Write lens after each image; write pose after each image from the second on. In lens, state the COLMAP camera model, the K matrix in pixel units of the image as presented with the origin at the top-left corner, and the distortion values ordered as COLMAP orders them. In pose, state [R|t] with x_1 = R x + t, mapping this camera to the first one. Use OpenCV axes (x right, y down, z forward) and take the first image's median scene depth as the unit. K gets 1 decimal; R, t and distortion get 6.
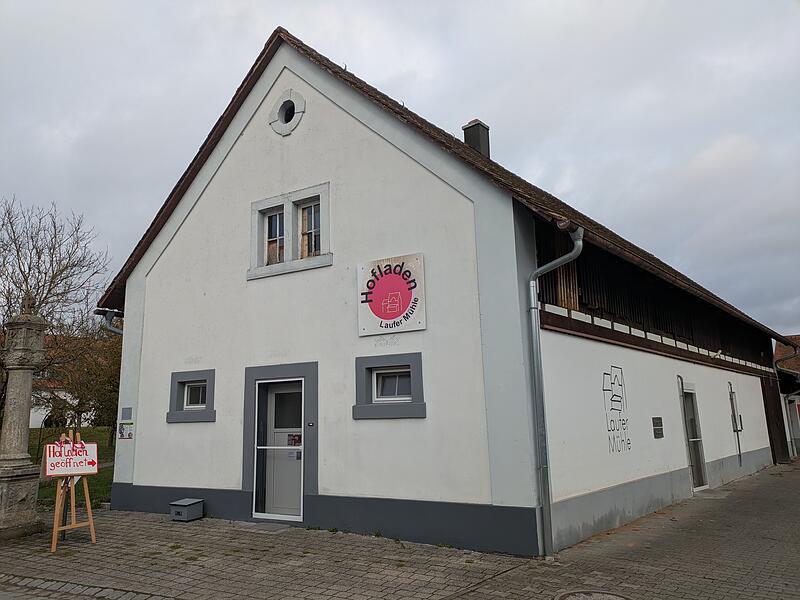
lens RADIAL K [[596.0, 0, 400.0], [0, 596.0, 300.0], [0, 0, 1]] dist [0.000947, -0.002602]
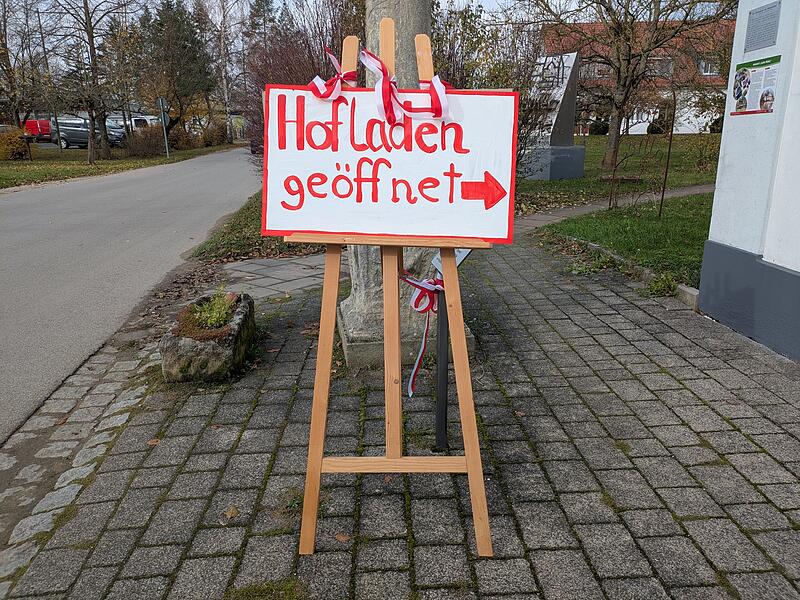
lens RADIAL K [[596.0, 0, 400.0], [0, 596.0, 300.0], [0, 0, 1]] dist [0.000947, -0.002602]
pose [[0.516340, 0.247262, -0.819912, -0.360158], [0.157205, 0.913775, 0.374569, 0.229563], [0.841831, -0.322299, 0.432947, 0.885372]]
